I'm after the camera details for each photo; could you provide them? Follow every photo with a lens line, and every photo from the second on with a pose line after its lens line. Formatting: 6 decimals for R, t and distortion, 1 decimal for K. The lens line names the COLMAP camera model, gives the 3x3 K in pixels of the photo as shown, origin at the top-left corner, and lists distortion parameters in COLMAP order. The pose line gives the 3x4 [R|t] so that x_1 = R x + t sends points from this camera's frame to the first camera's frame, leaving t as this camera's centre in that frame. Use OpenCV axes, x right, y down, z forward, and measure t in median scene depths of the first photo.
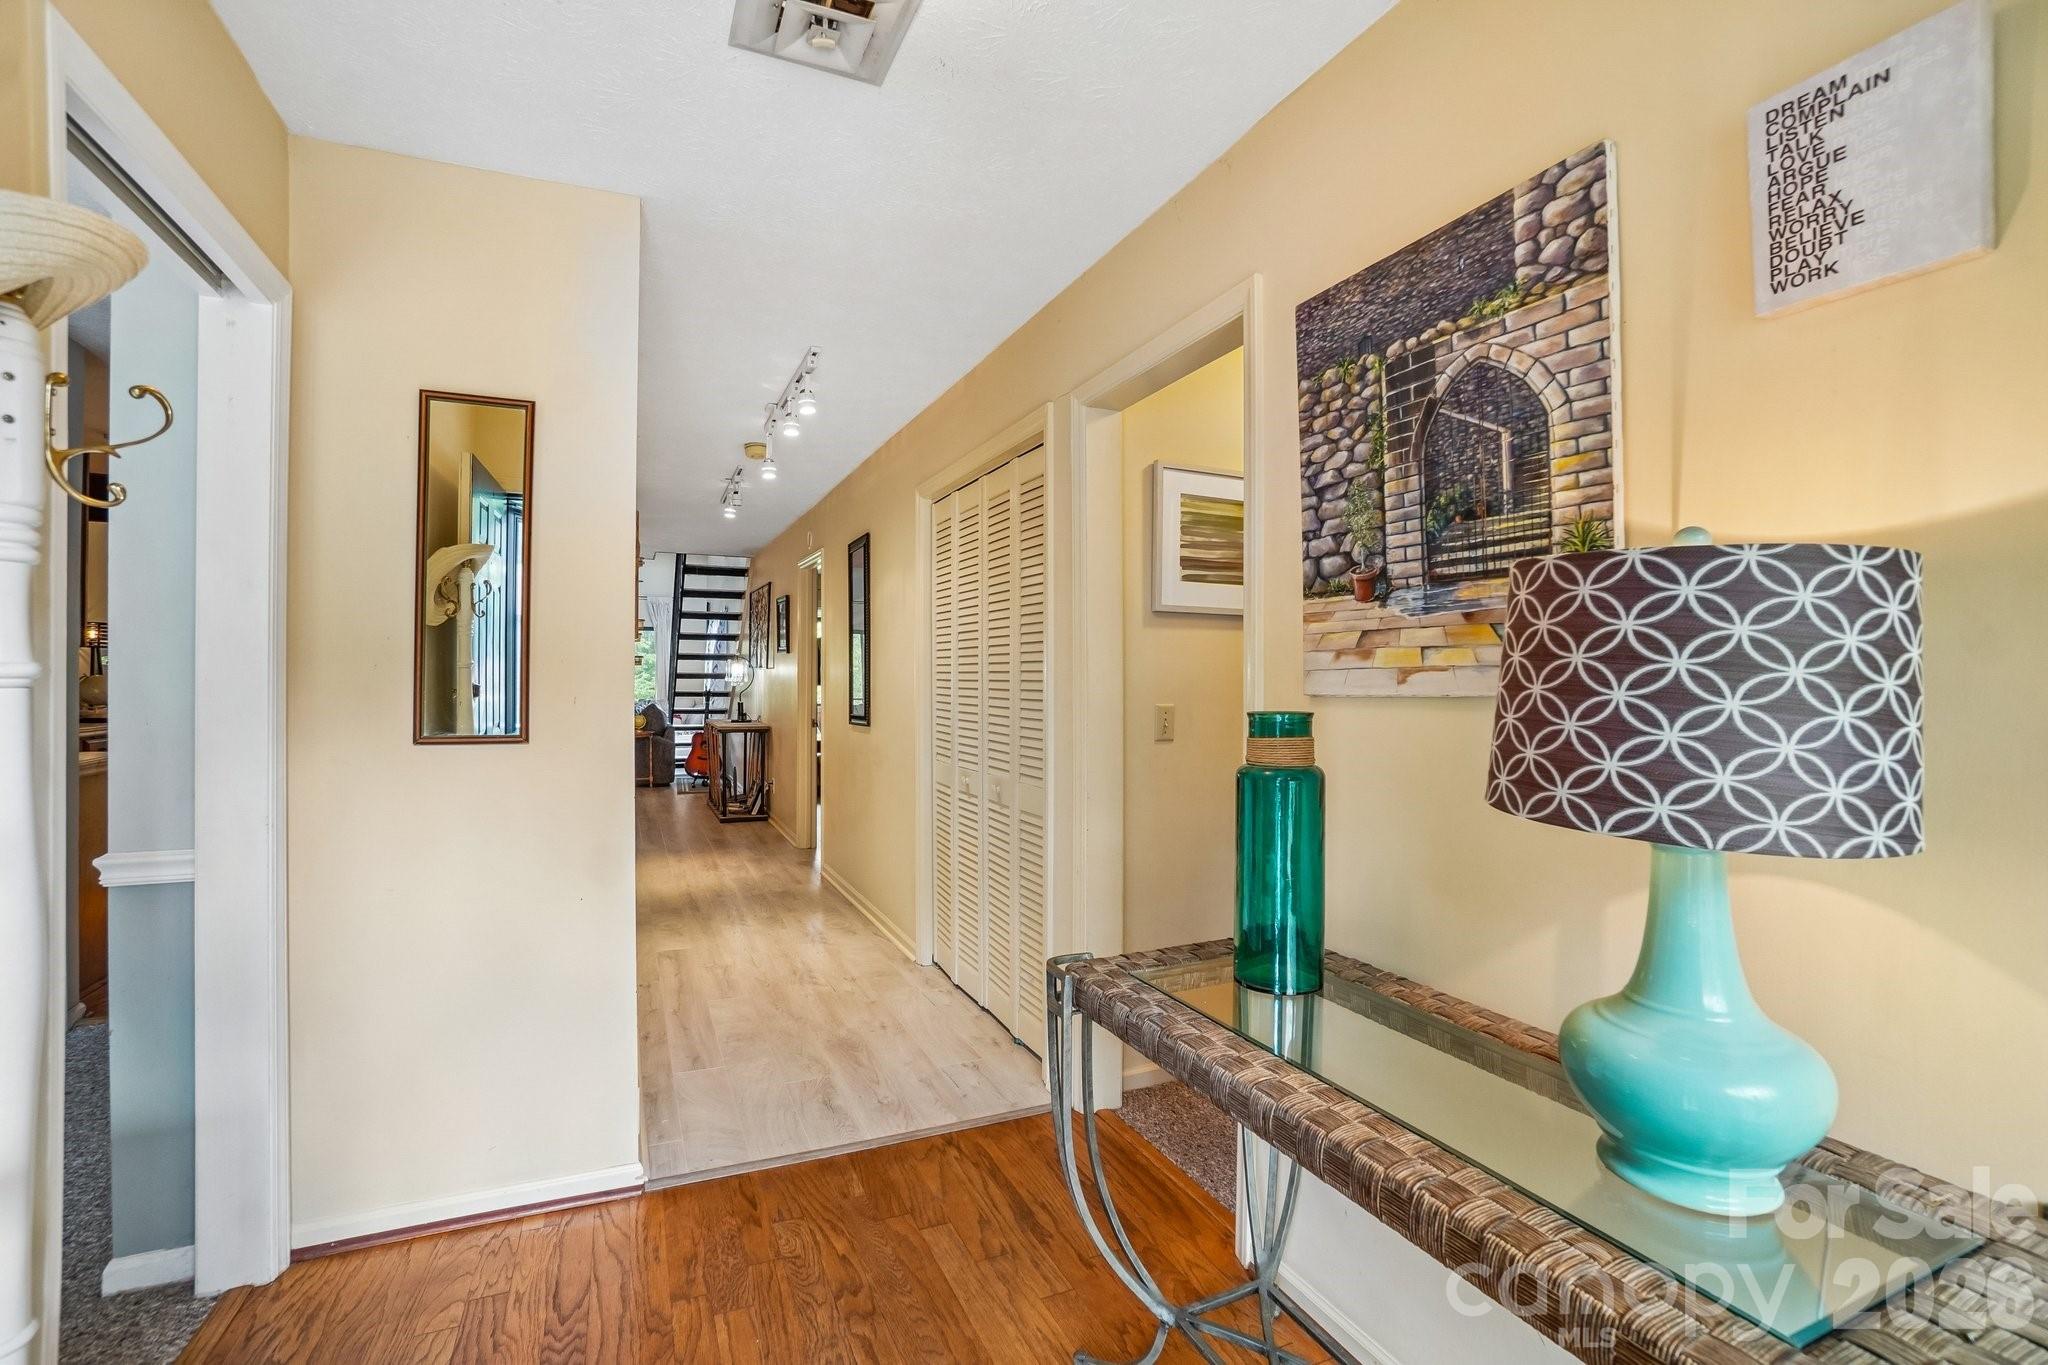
lens RADIAL K [[907.7, 0, 1020.6], [0, 907.7, 672.9], [0, 0, 1]] dist [-0.064865, 0.022171]
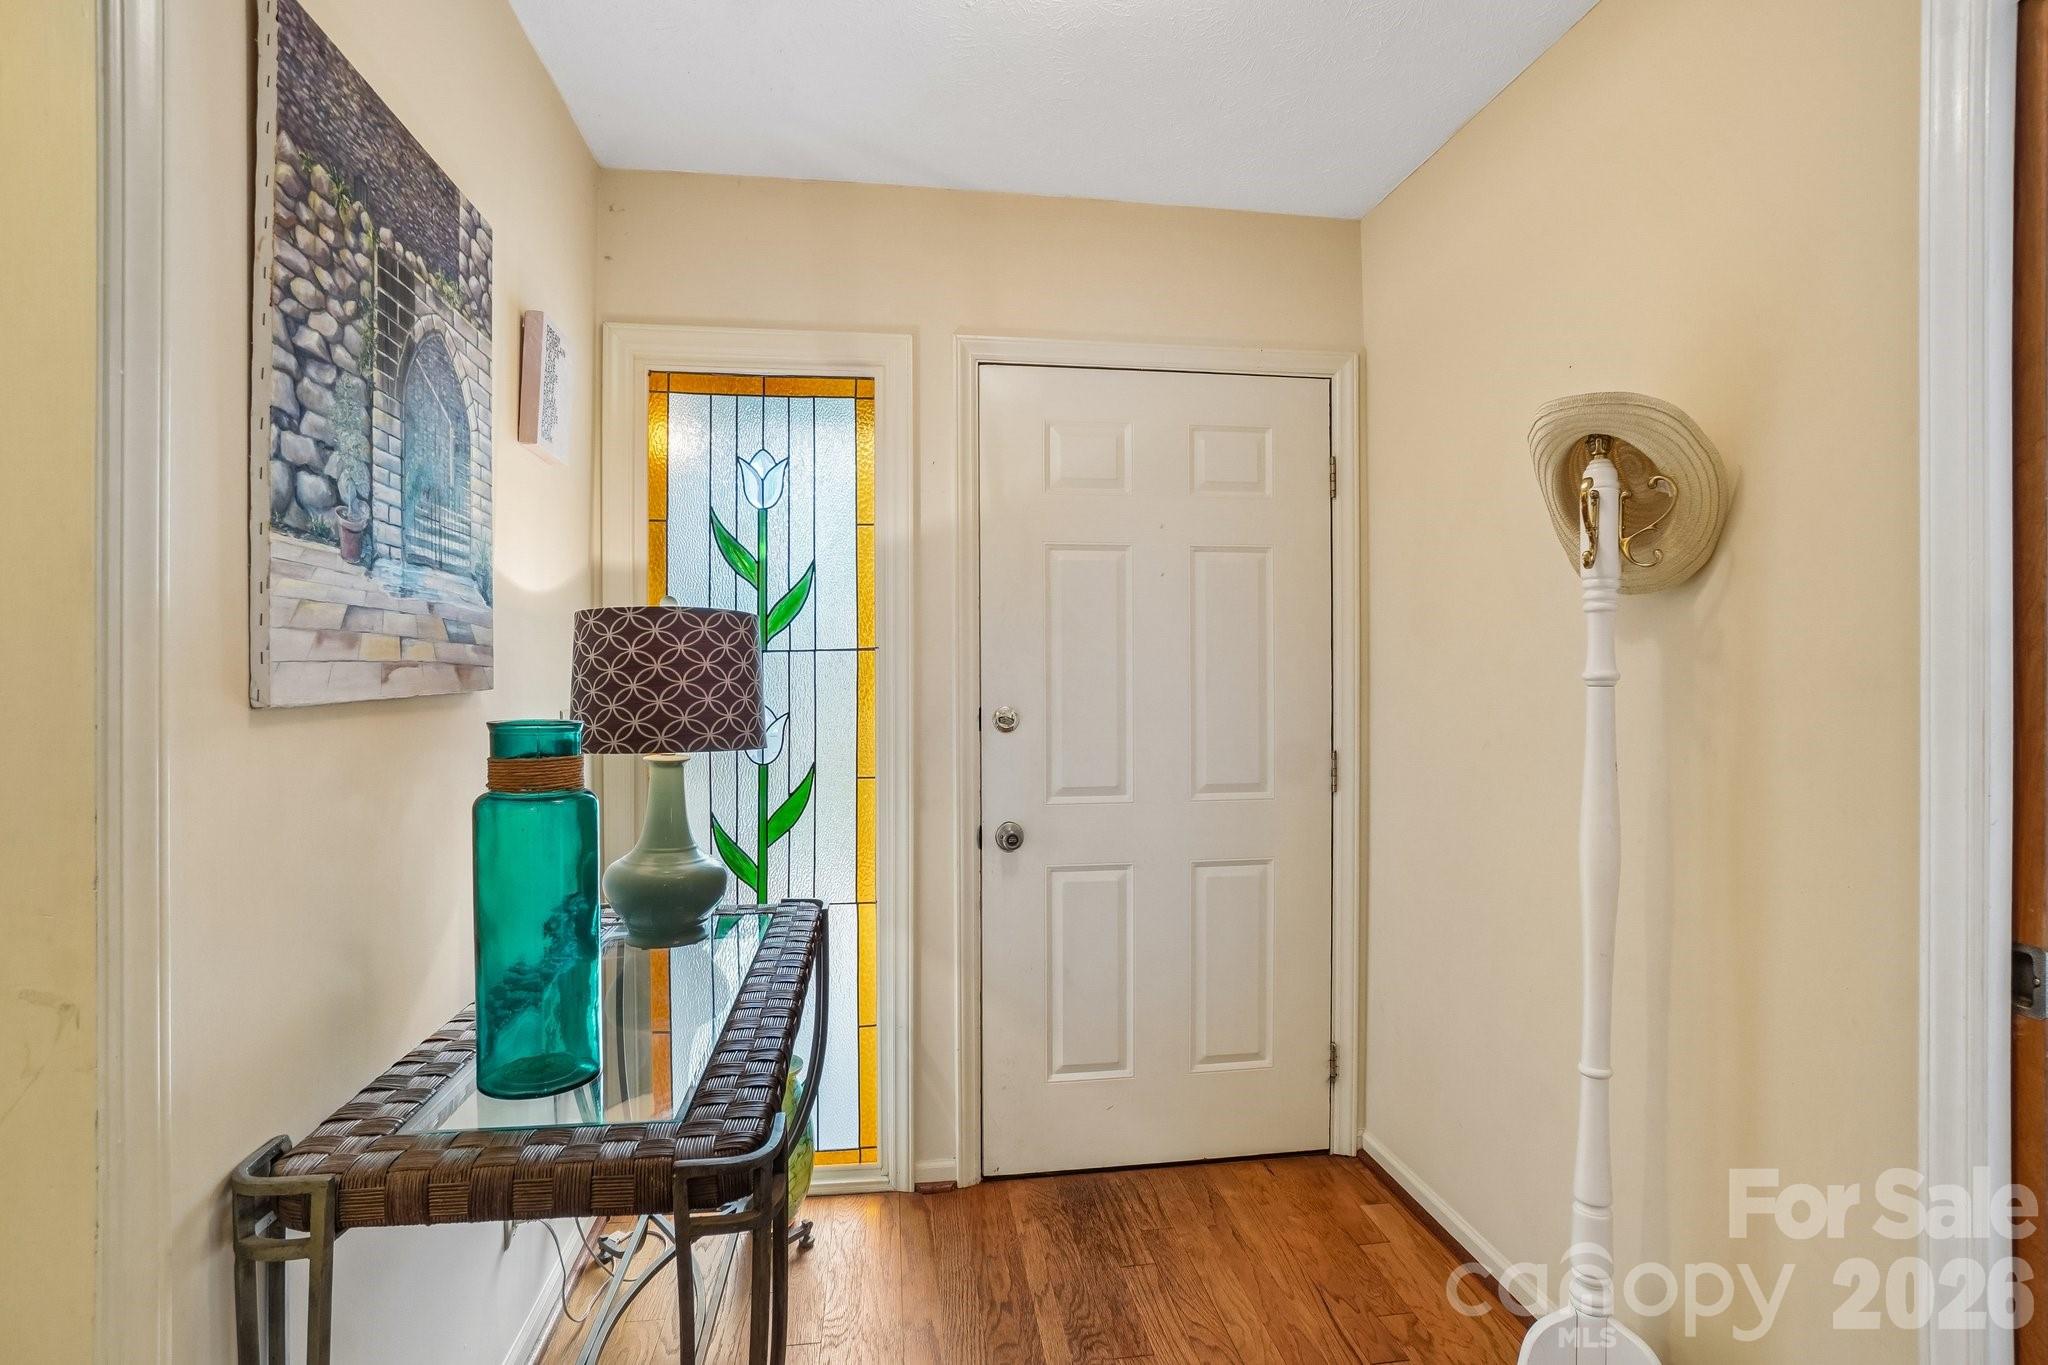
lens RADIAL K [[937.0, 0, 1019.0], [0, 937.0, 674.4], [0, 0, 1]] dist [-0.000014, 0.000013]
pose [[-0.964560, 0.007944, 0.263742, -0.279123], [0.010666, 0.999904, 0.008891, 0.003629], [-0.263646, 0.011389, -0.964552, 1.513867]]
